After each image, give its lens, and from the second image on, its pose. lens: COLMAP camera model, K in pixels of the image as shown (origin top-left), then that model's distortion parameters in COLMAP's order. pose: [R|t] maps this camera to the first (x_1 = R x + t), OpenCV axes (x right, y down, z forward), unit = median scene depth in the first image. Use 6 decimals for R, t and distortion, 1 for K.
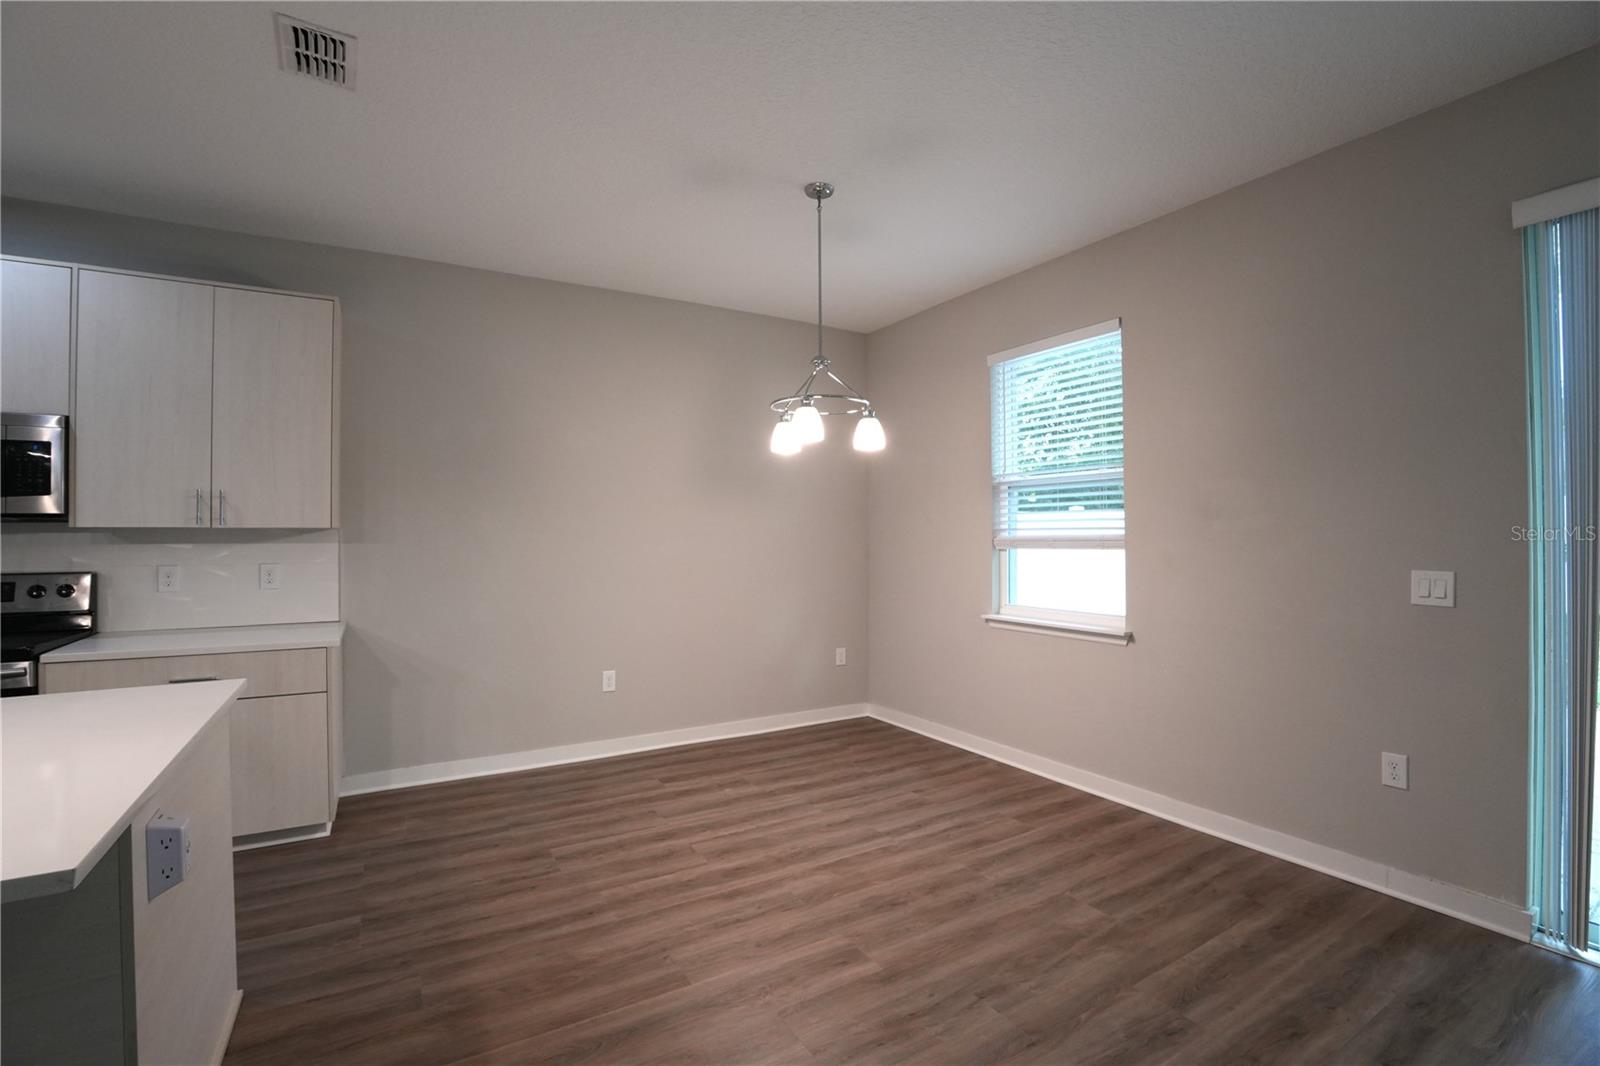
lens RADIAL K [[708.4, 0, 800.0], [0, 708.4, 533.0], [0, 0, 1]] dist [-0.061645, 0.013433]
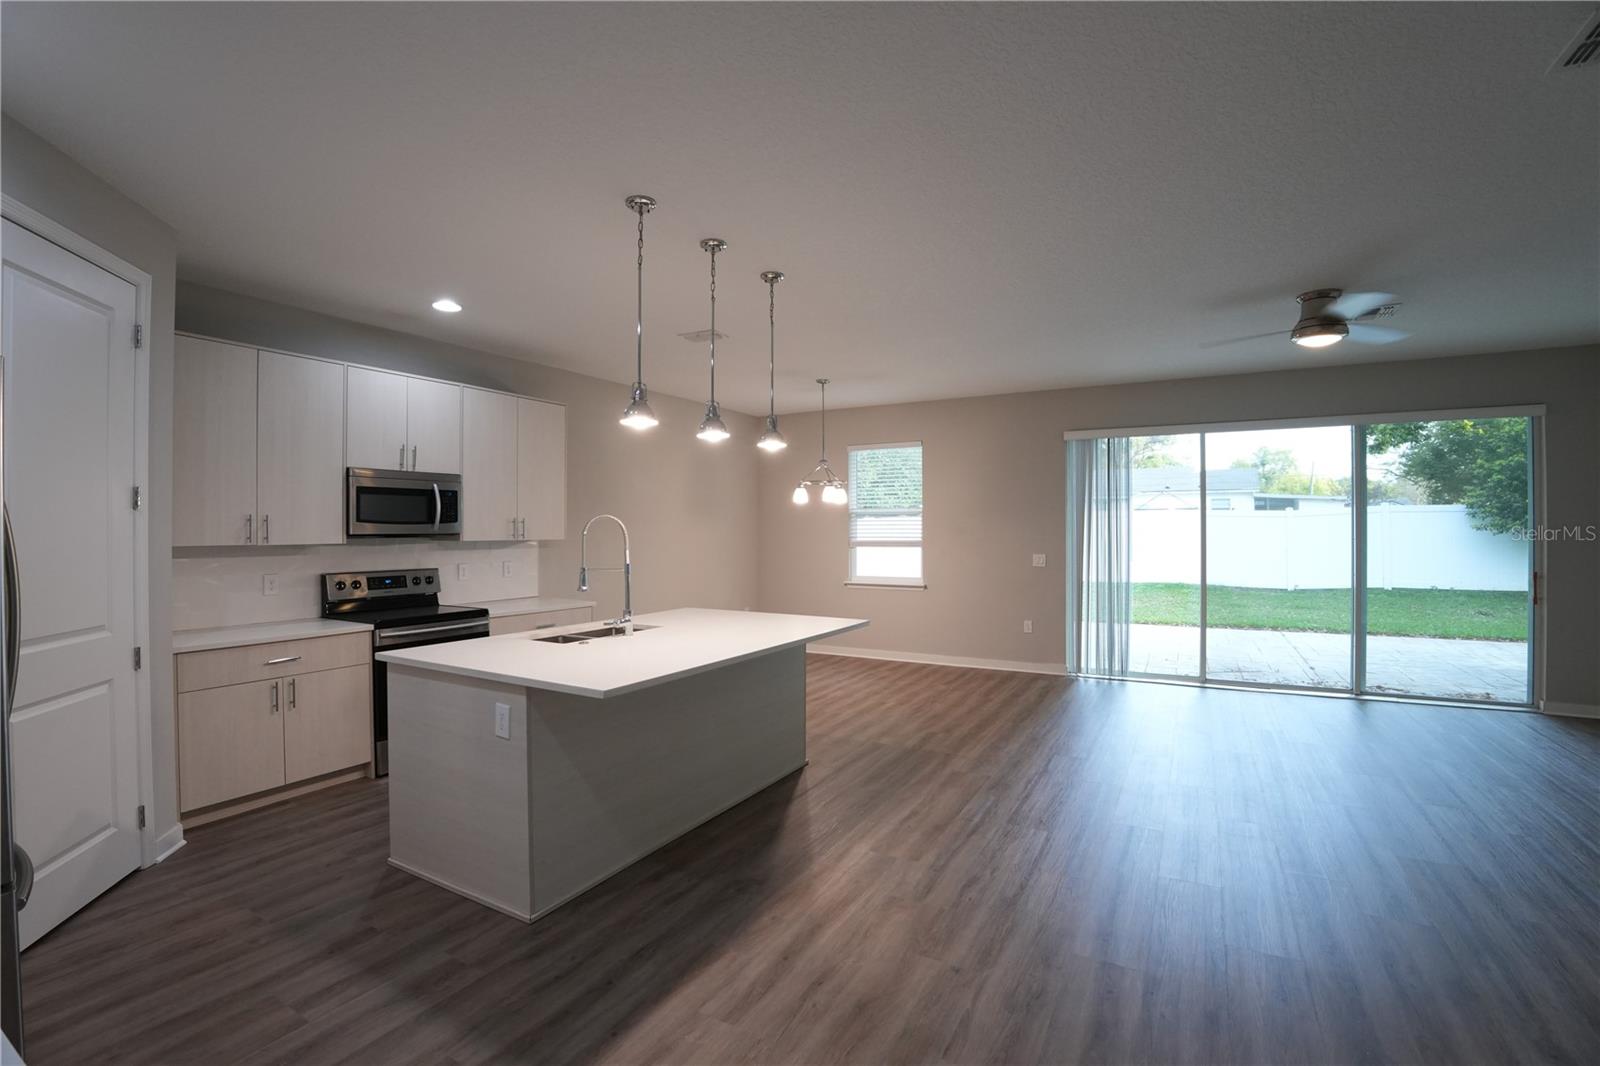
lens RADIAL K [[708.4, 0, 800.0], [0, 708.4, 533.0], [0, 0, 1]] dist [-0.061645, 0.013433]
pose [[0.872698, 0.001314, 0.488258, -1.091378], [-0.008099, 0.999898, 0.011785, -0.051989], [-0.488193, -0.014239, 0.872620, -0.856368]]
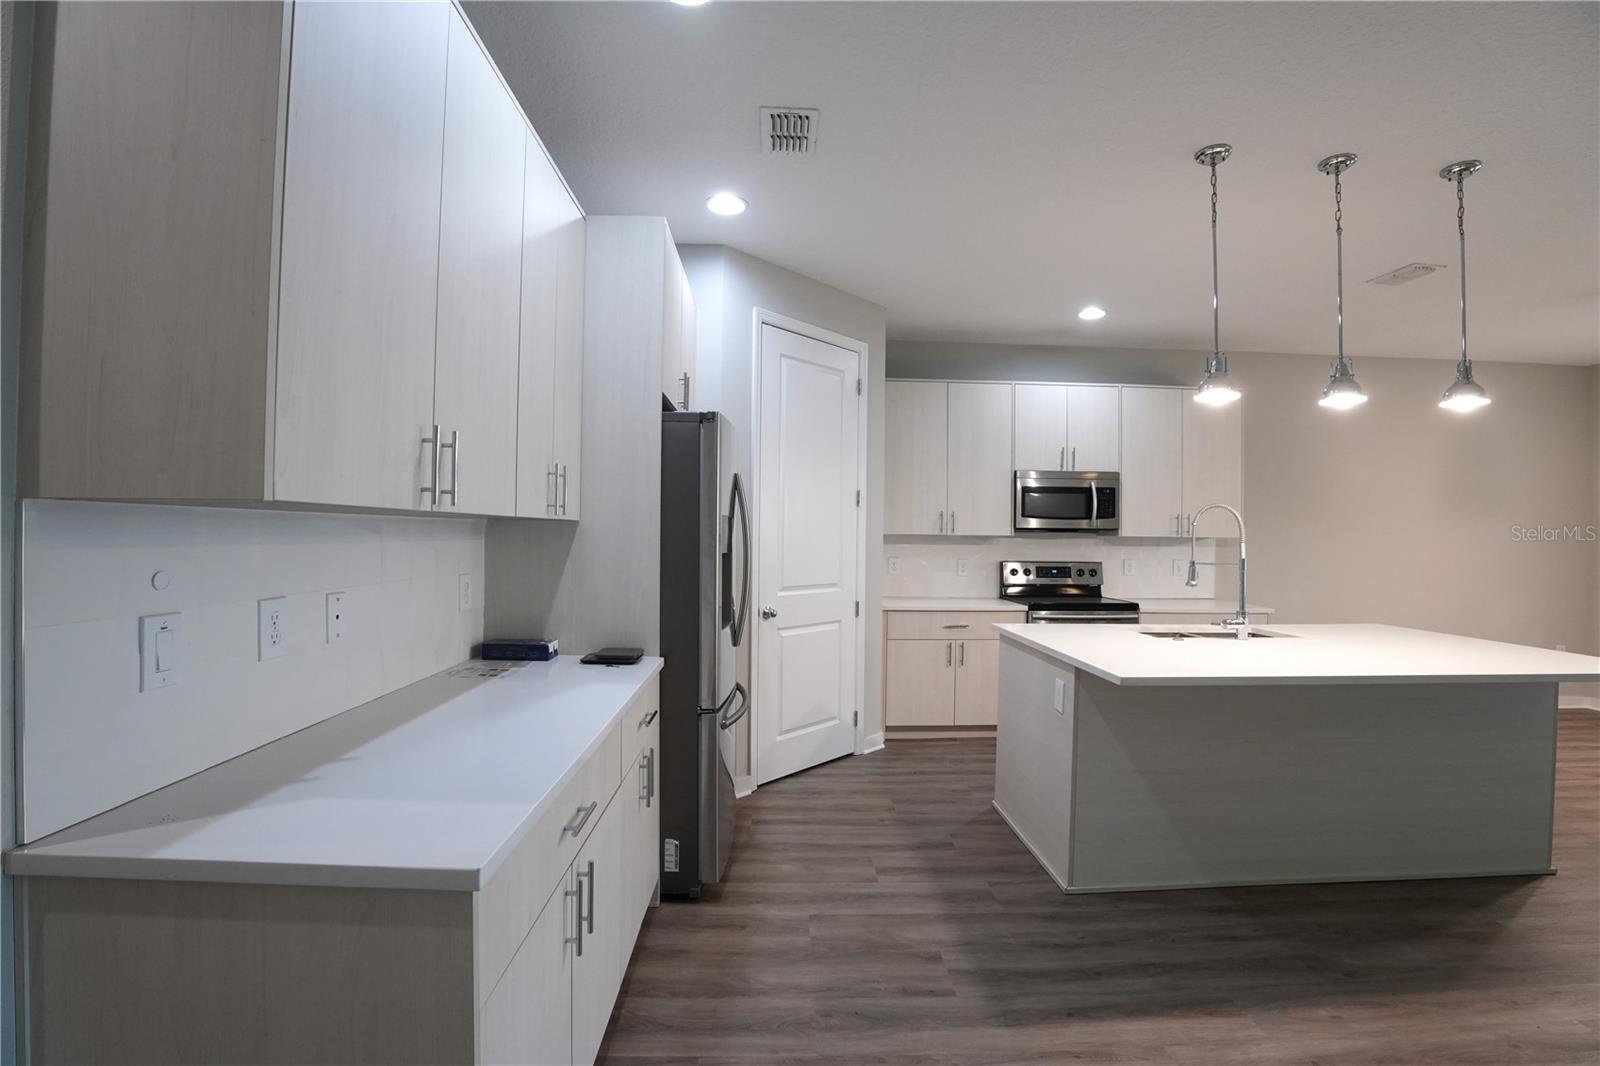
lens RADIAL K [[708.4, 0, 800.0], [0, 708.4, 533.0], [0, 0, 1]] dist [-0.061645, 0.013433]
pose [[0.875485, 0.015335, -0.483001, -0.851838], [-0.010907, 0.999869, 0.011975, -0.028110], [0.483122, -0.005216, 0.875538, -0.896296]]
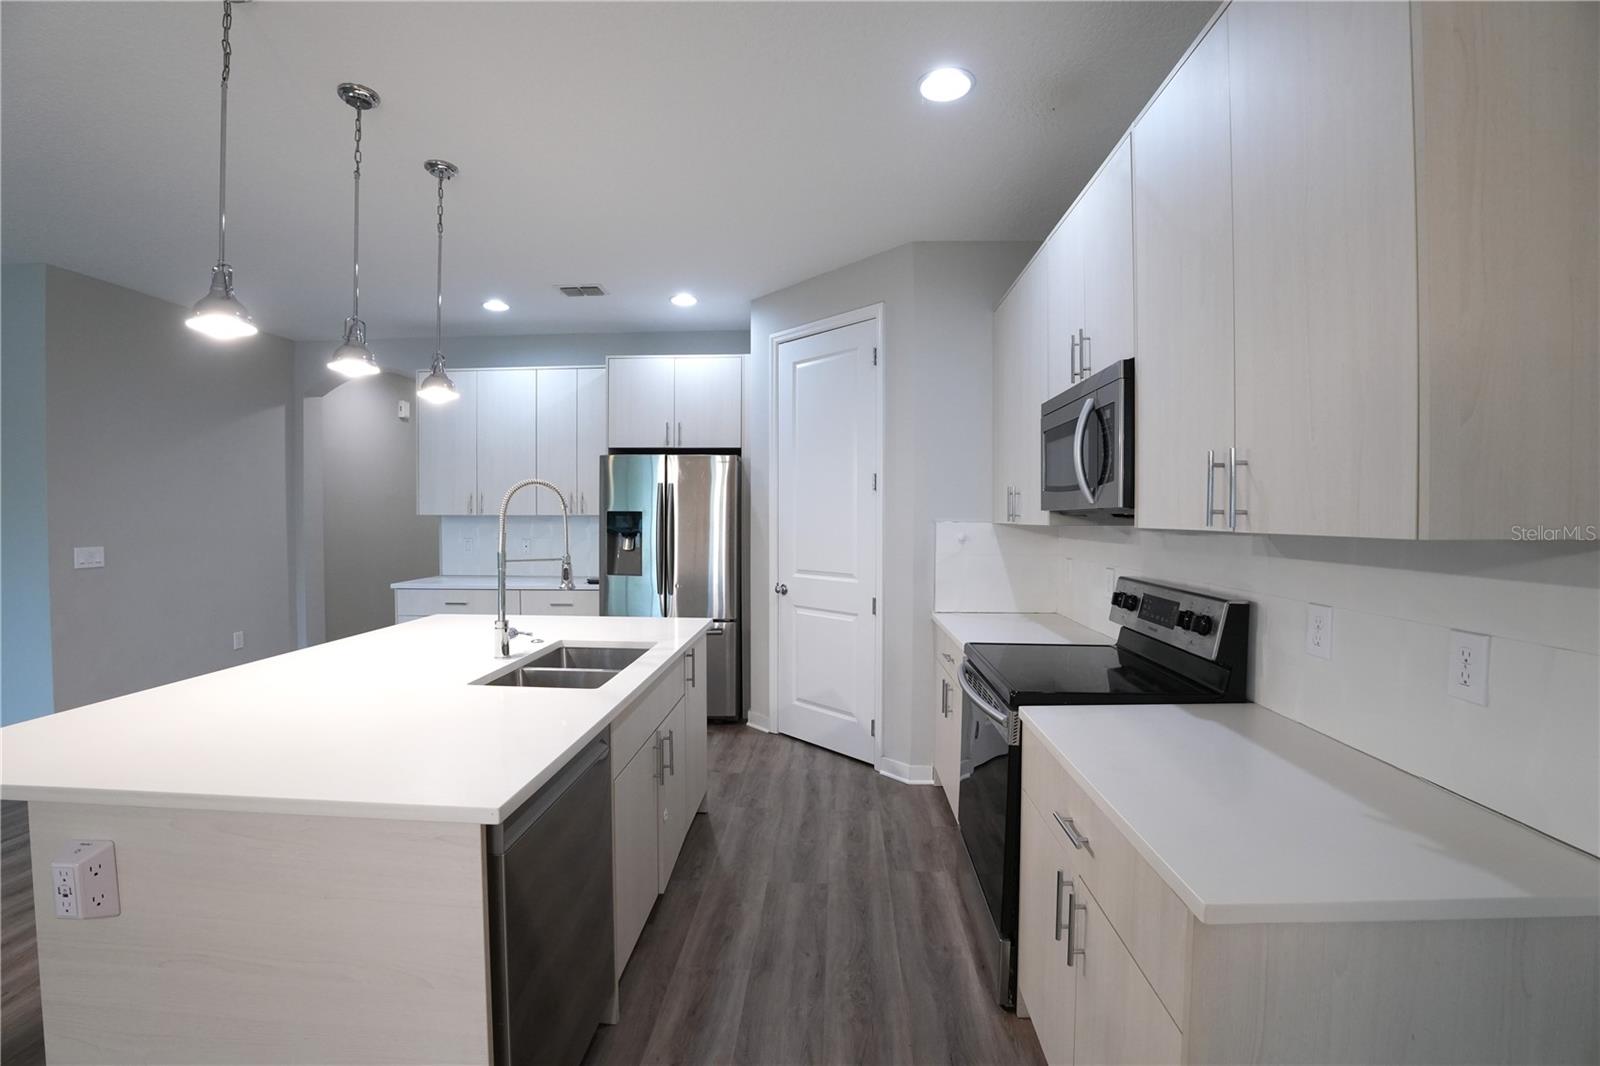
lens RADIAL K [[708.4, 0, 800.0], [0, 708.4, 533.0], [0, 0, 1]] dist [-0.061645, 0.013433]
pose [[-0.555454, 0.028053, -0.831074, -0.312677], [0.011944, 0.999597, 0.025759, -0.025071], [0.831462, 0.004381, -0.555565, 0.997481]]
